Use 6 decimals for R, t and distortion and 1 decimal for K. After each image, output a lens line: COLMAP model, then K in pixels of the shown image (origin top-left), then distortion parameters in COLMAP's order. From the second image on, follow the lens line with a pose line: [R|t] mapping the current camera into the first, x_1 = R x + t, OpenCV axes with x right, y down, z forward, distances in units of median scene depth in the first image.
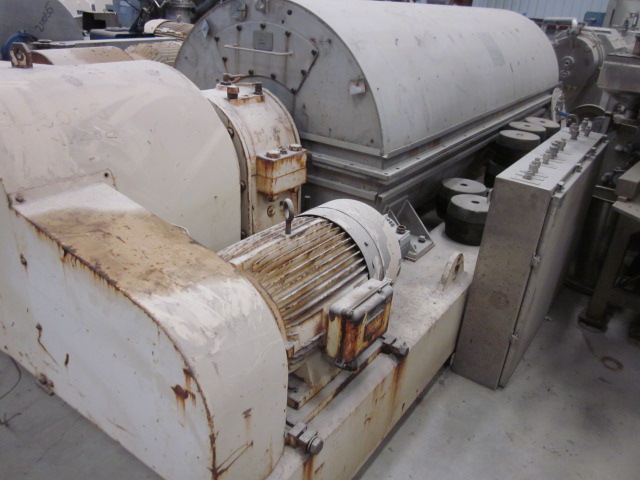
lens RADIAL K [[509.4, 0, 320.0], [0, 509.4, 240.0], [0, 0, 1]] dist [-0.031035, -0.000058]
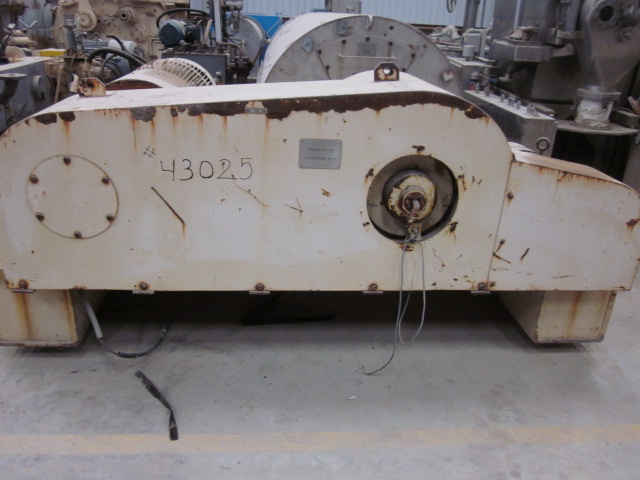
lens RADIAL K [[509.4, 0, 320.0], [0, 509.4, 240.0], [0, 0, 1]] dist [-0.031035, -0.000058]
pose [[0.796224, -0.286244, 0.533002, -1.096511], [0.280062, 0.955303, 0.094667, -0.081753], [-0.536276, 0.073897, 0.840801, -0.010802]]
